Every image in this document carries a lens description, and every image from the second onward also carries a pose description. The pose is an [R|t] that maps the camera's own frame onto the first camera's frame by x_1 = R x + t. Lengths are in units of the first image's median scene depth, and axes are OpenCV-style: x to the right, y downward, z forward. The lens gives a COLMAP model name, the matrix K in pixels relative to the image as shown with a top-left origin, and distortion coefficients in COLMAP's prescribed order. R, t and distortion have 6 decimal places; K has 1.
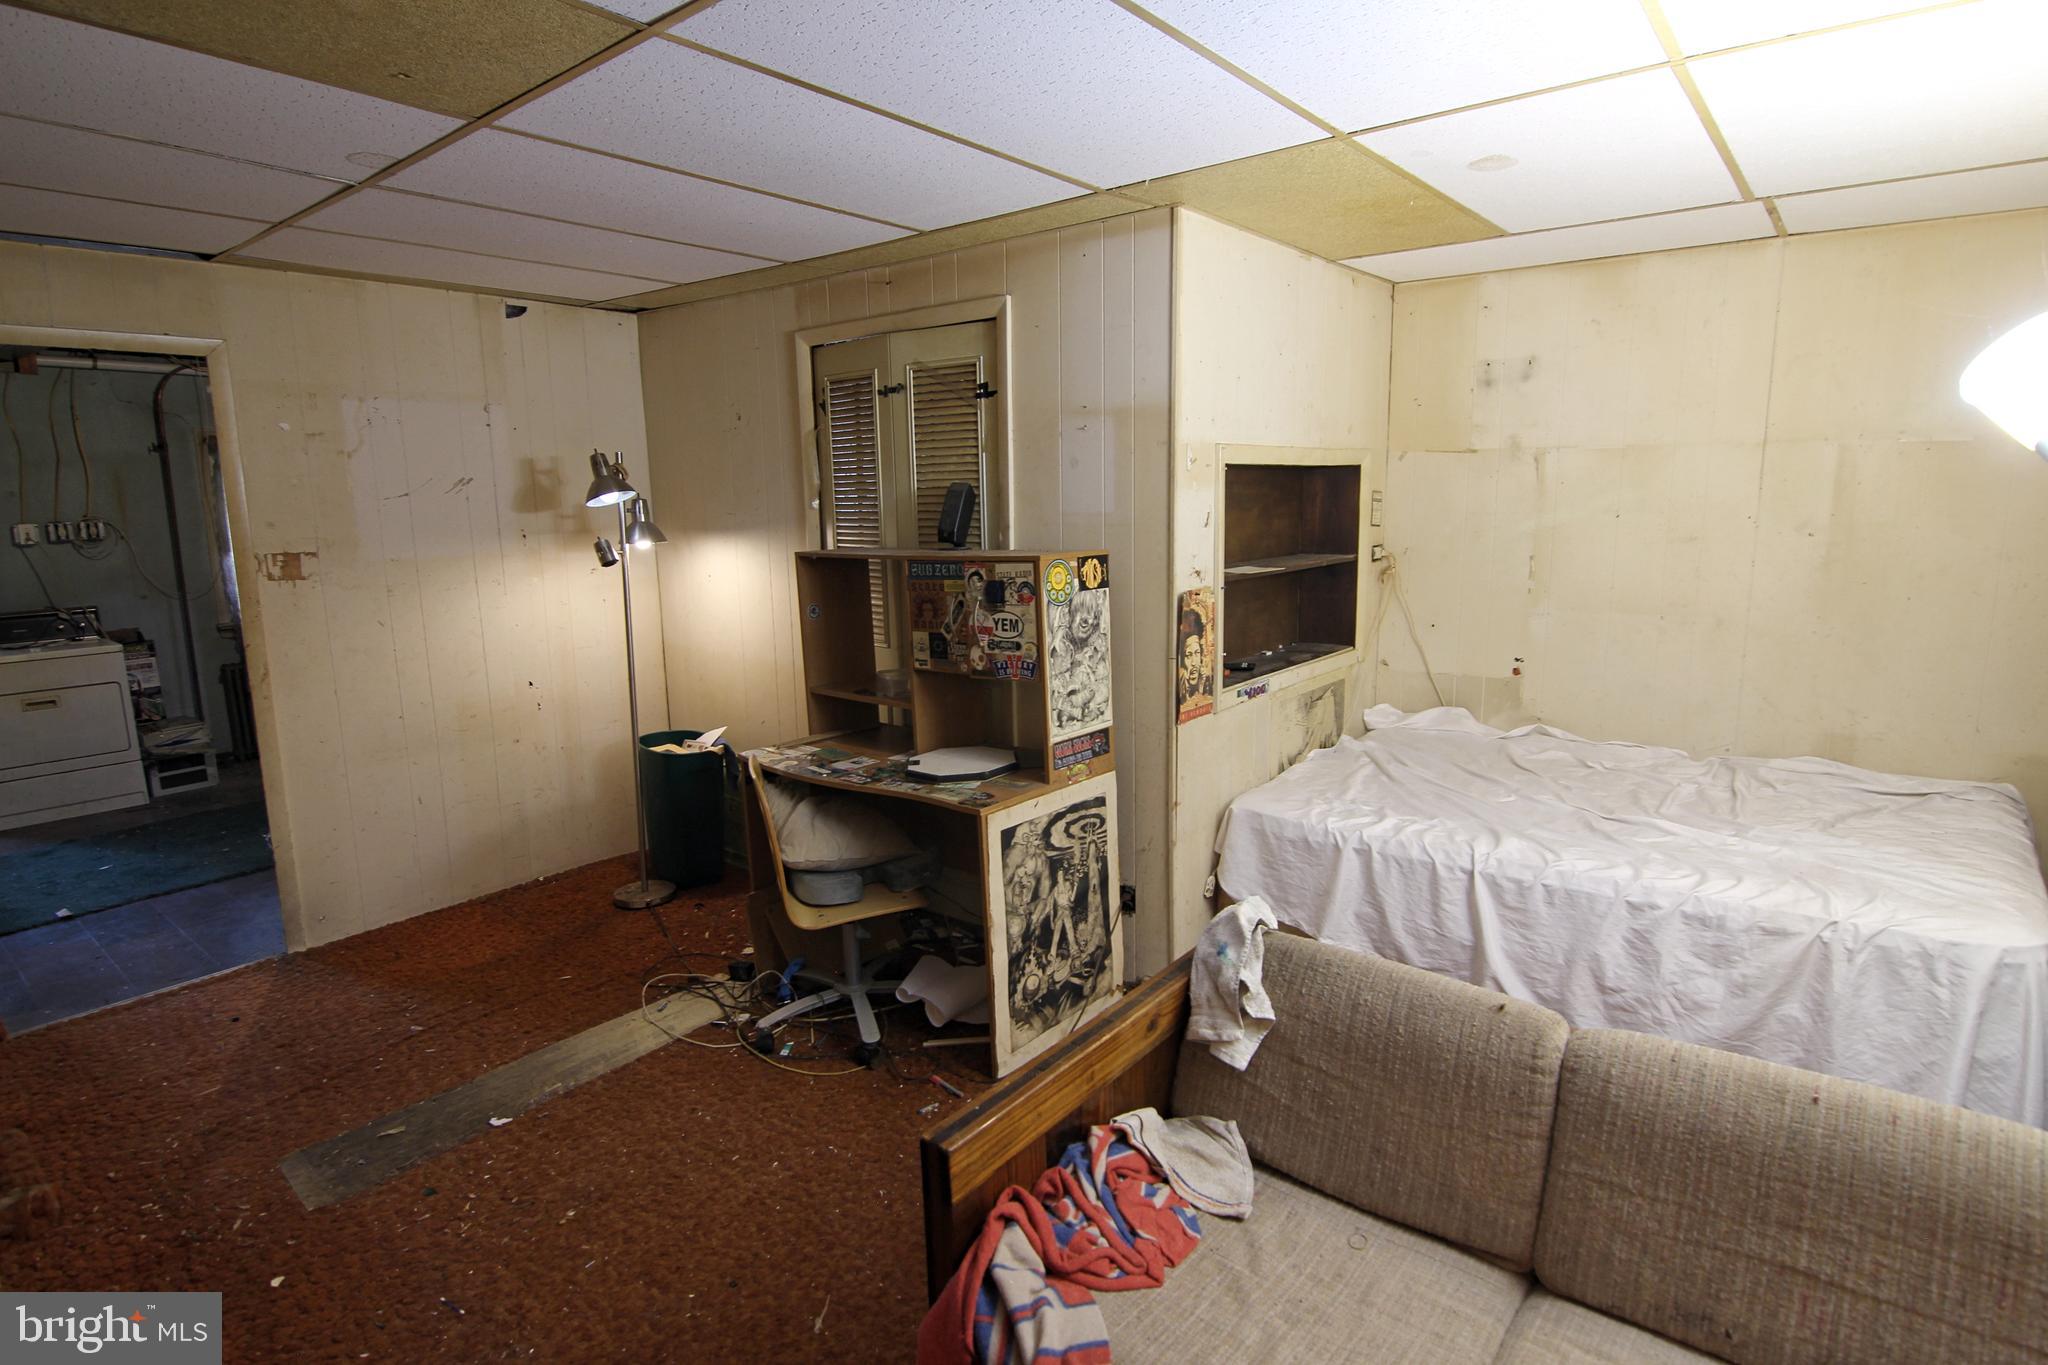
lens RADIAL K [[1082.5, 0, 1023.0], [0, 1082.5, 671.2], [0, 0, 1]] dist [-0.005054, -0.002967]
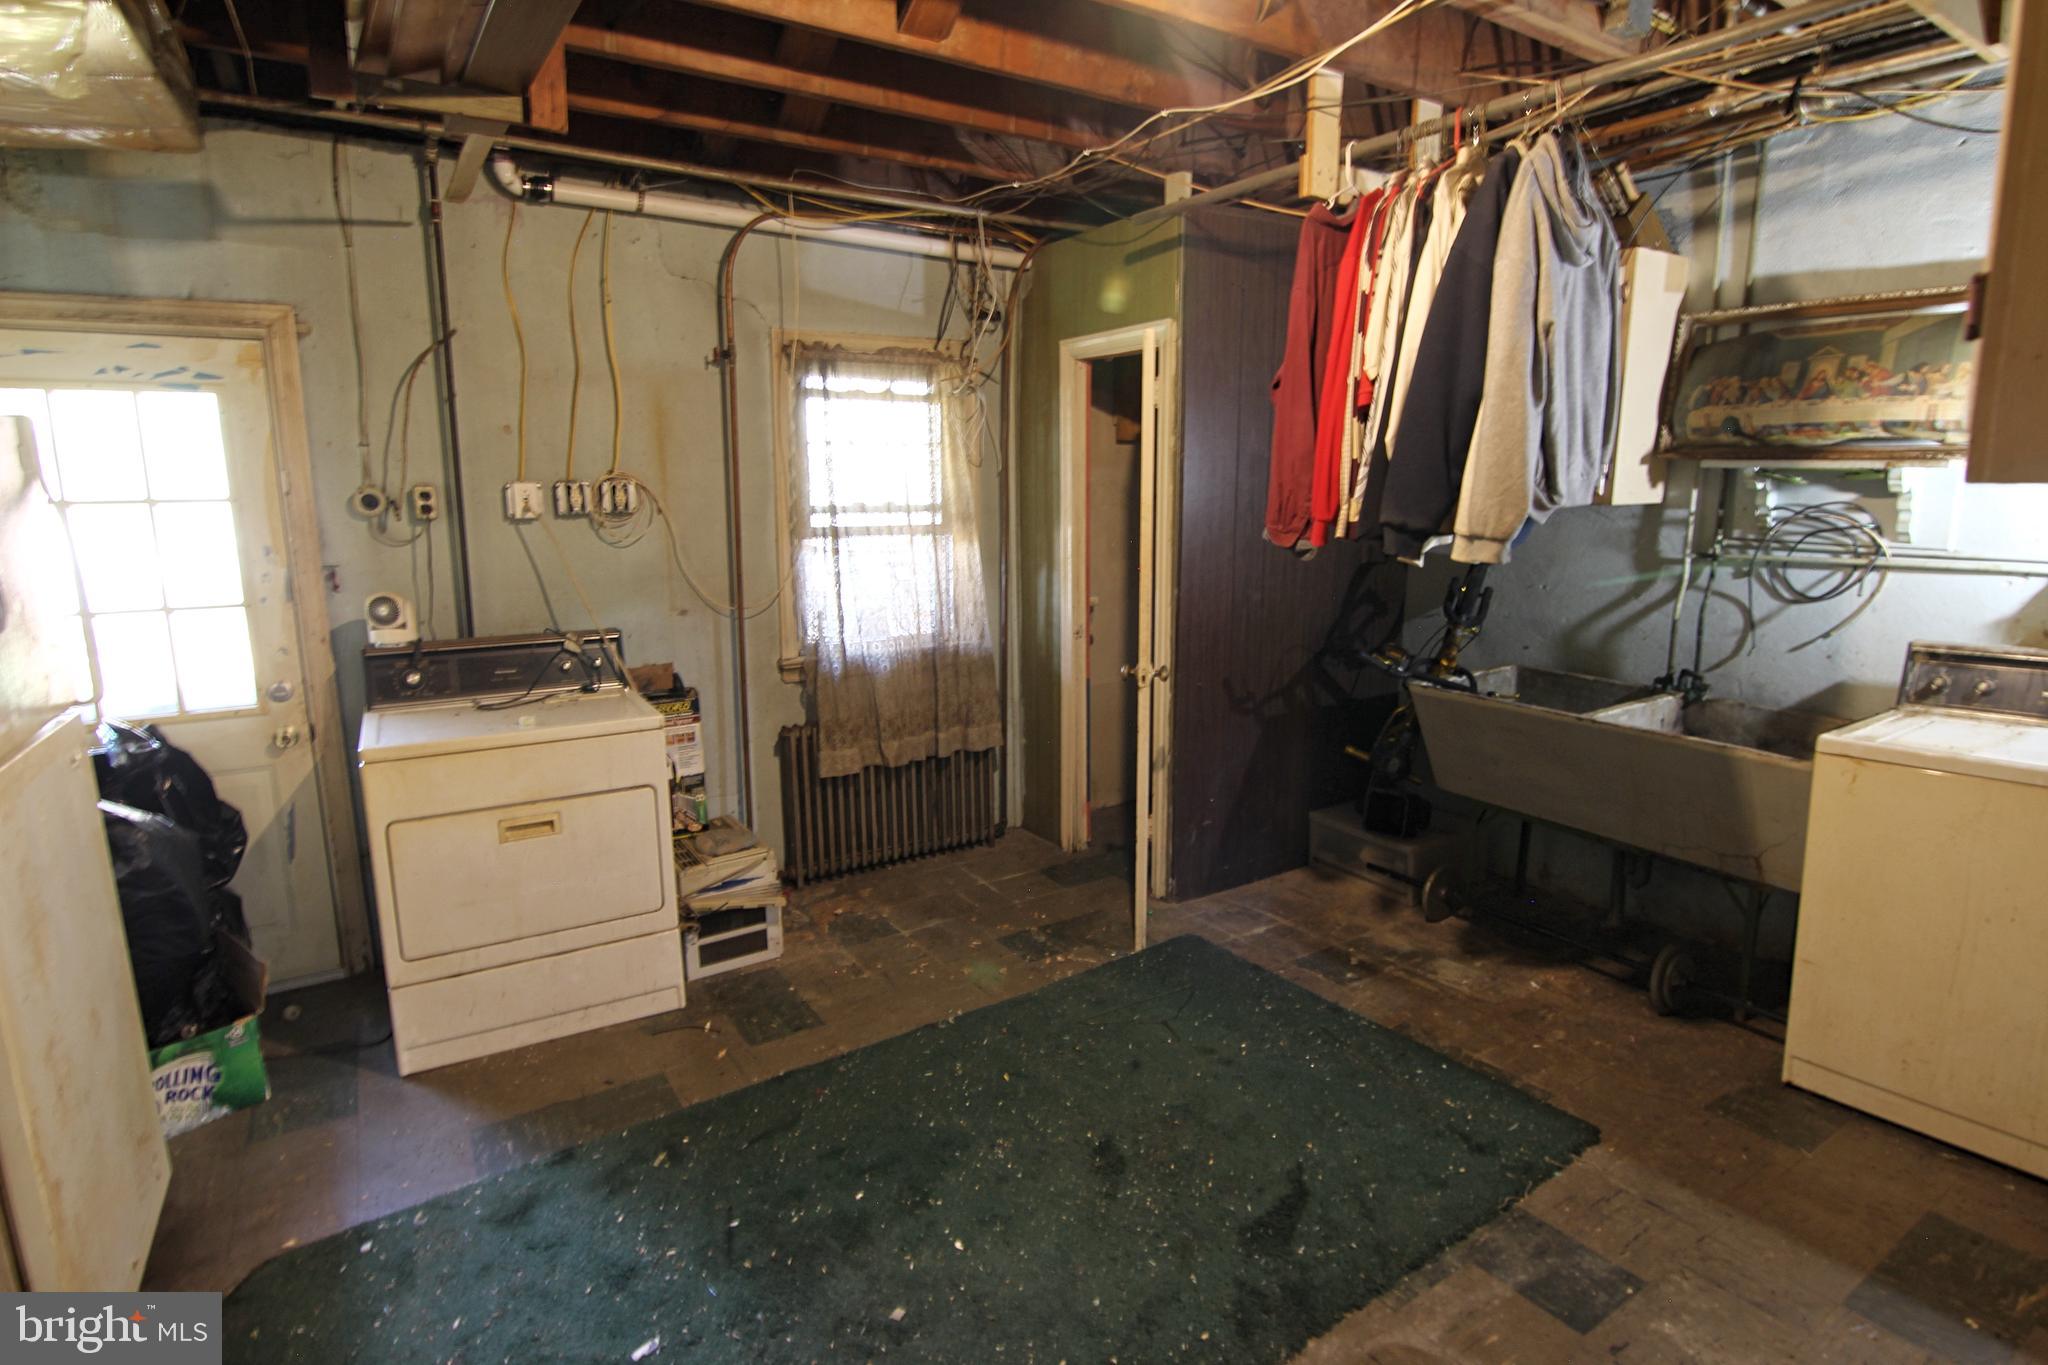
lens RADIAL K [[1082.5, 0, 1029.6], [0, 1082.5, 687.7], [0, 0, 1]] dist [-0.005054, -0.002967]
pose [[0.949713, 0.074032, -0.304244, -0.470101], [-0.068086, 0.997225, 0.030122, -0.060823], [0.305630, -0.007893, 0.952118, 0.512072]]
